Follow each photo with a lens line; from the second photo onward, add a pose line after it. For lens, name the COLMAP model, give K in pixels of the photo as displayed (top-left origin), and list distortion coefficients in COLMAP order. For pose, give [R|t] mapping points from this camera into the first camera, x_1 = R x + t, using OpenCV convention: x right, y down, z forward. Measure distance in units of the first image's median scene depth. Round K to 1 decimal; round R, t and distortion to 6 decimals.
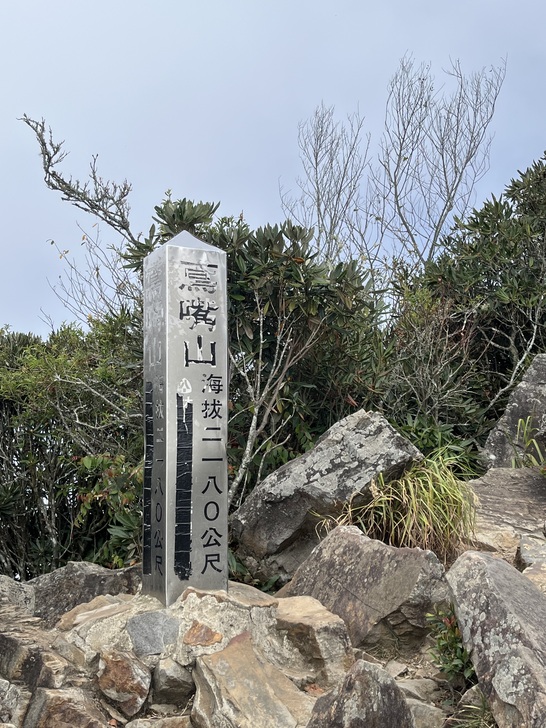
lens RADIAL K [[894.0, 0, 268.9], [0, 894.0, 352.4], [0, 0, 1]] dist [0.026858, 0.000000]
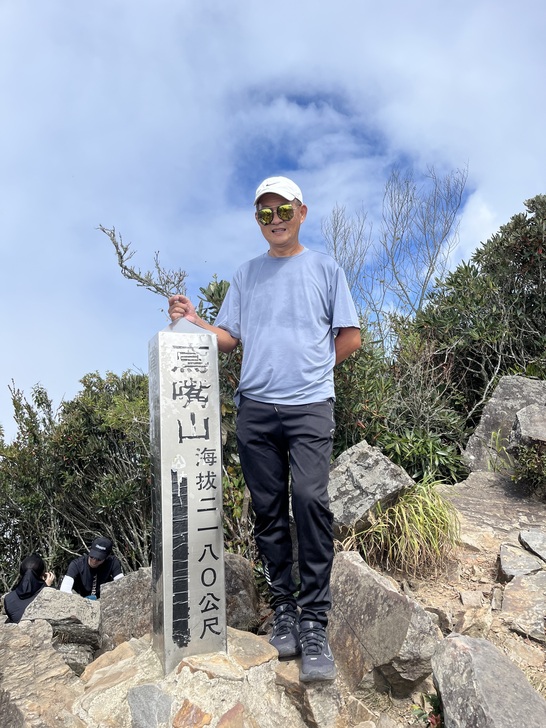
lens RADIAL K [[554.0, 0, 279.4], [0, 554.0, 364.4], [0, 0, 1]] dist [0.053469, -0.076633]
pose [[0.995469, -0.047170, -0.082558, 0.063856], [0.046935, 0.998886, -0.004791, -0.051579], [0.082692, 0.000894, 0.996575, 0.245601]]
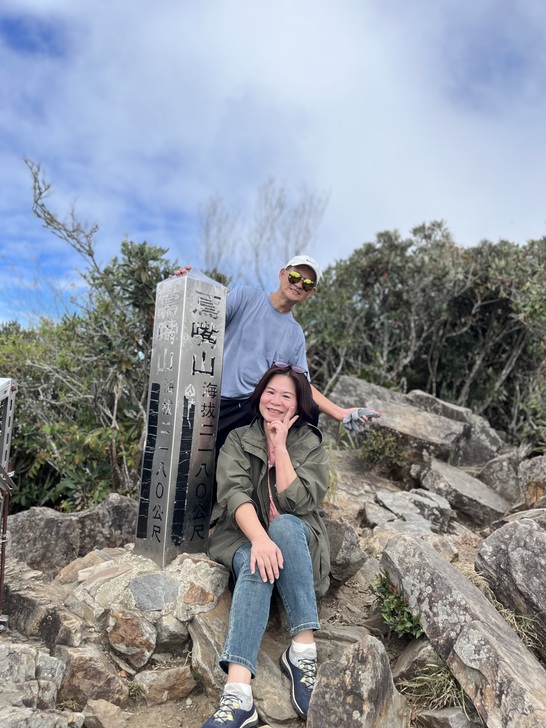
lens RADIAL K [[554.0, 0, 278.1], [0, 554.0, 367.4], [0, 0, 1]] dist [0.053469, -0.076633]
pose [[0.957601, 0.102767, 0.269145, -0.137322], [-0.107516, 0.994199, 0.002925, -0.007228], [-0.267283, -0.031738, 0.963095, 0.159224]]
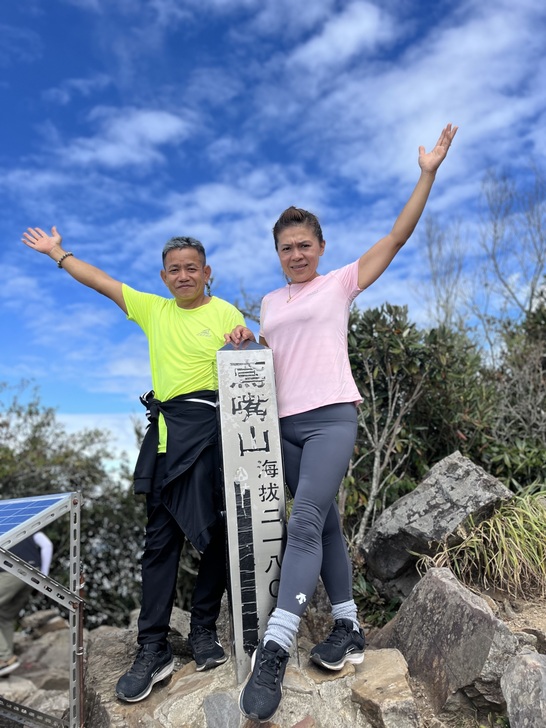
lens RADIAL K [[554.0, 0, 272.8], [0, 554.0, 360.0], [0, 0, 1]] dist [0.053469, -0.076633]
pose [[0.948356, -0.124553, -0.291733, 0.119181], [0.109496, 0.991696, -0.067453, -0.038442], [0.297712, 0.032026, 0.954119, 0.248261]]
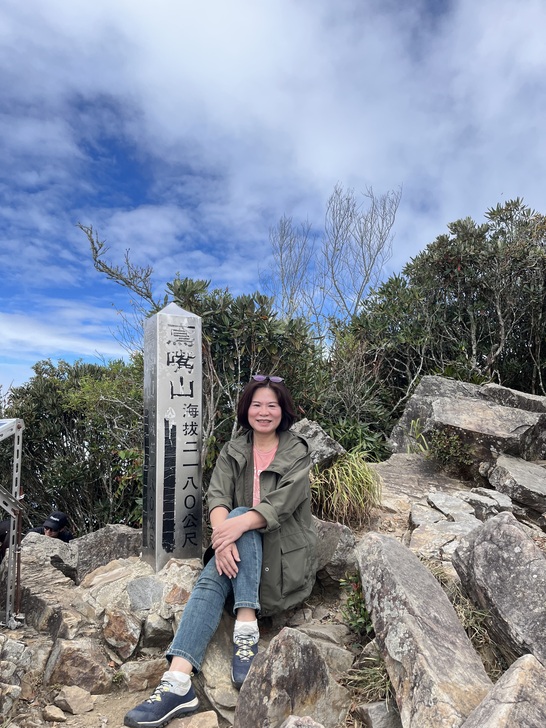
lens RADIAL K [[554.0, 0, 270.6], [0, 554.0, 359.4], [0, 0, 1]] dist [0.053469, -0.076633]
pose [[0.999814, -0.008387, 0.017339, 0.035926], [0.008695, 0.999804, -0.017787, -0.021611], [-0.017186, 0.017934, 0.999691, 0.086223]]
